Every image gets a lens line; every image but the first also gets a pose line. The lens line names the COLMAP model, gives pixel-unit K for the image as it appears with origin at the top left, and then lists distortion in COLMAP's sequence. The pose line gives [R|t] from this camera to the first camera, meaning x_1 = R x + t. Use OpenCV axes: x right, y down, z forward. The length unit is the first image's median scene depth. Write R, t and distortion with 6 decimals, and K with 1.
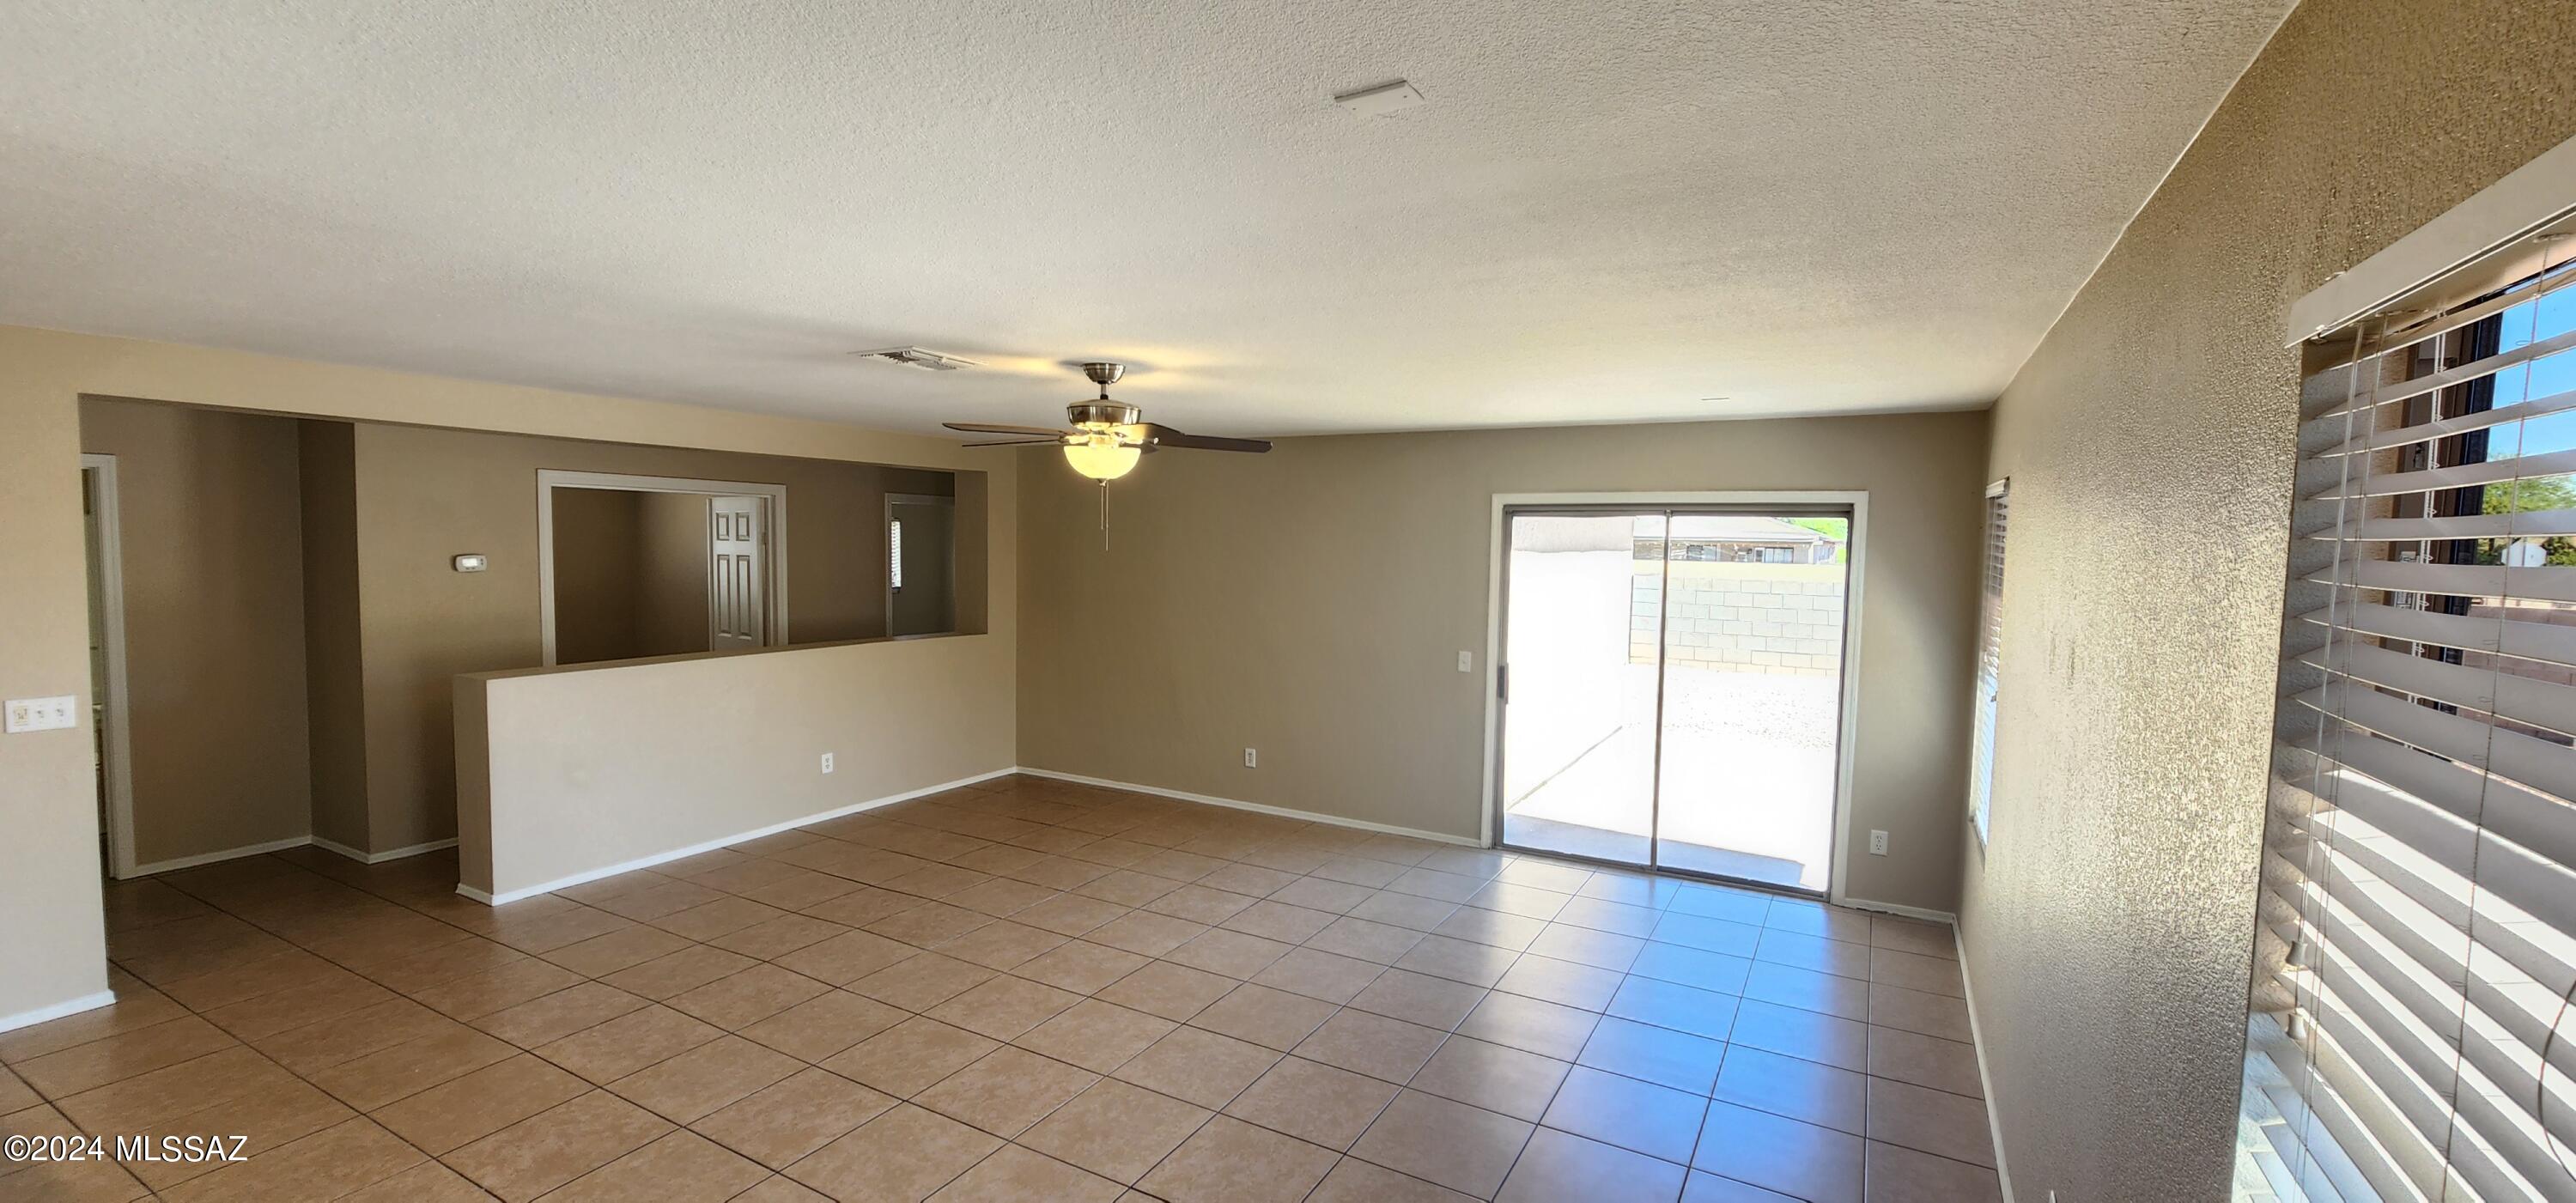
lens RADIAL K [[1056.5, 0, 1289.8], [0, 1056.5, 608.8], [0, 0, 1]] dist [-0.000610, -0.000109]
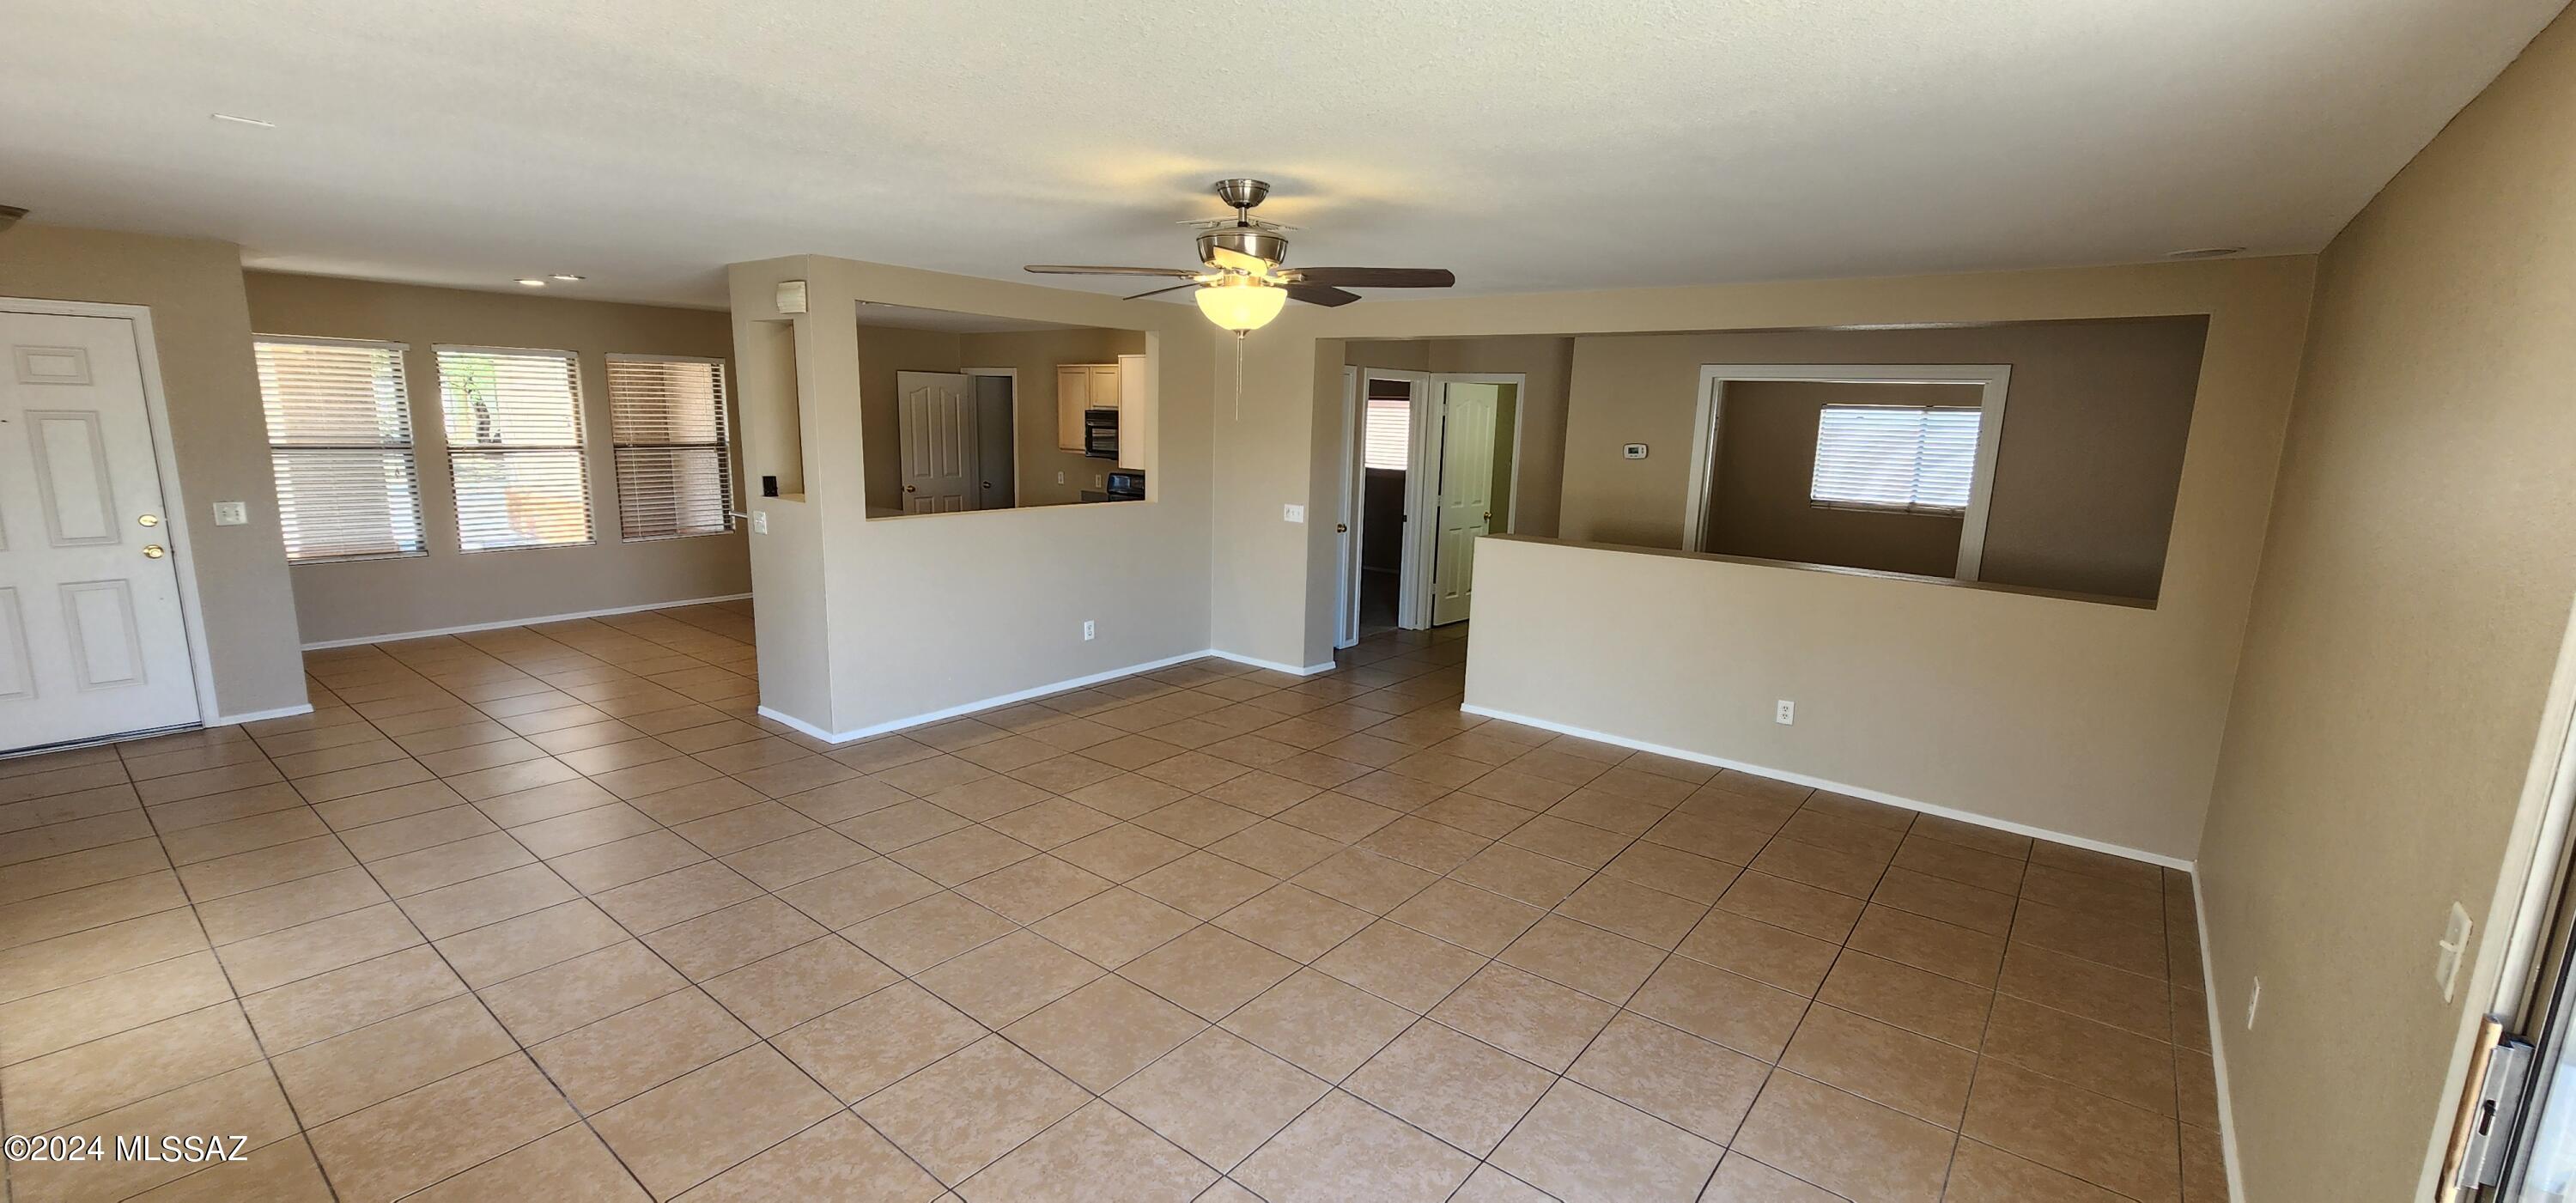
lens RADIAL K [[1056.5, 0, 1287.2], [0, 1056.5, 611.9], [0, 0, 1]] dist [-0.000610, -0.000109]
pose [[-0.169791, 0.156258, -0.973013, 0.569536], [-0.095126, 0.980140, 0.174002, -0.046520], [0.980878, 0.122103, -0.151554, 1.065524]]
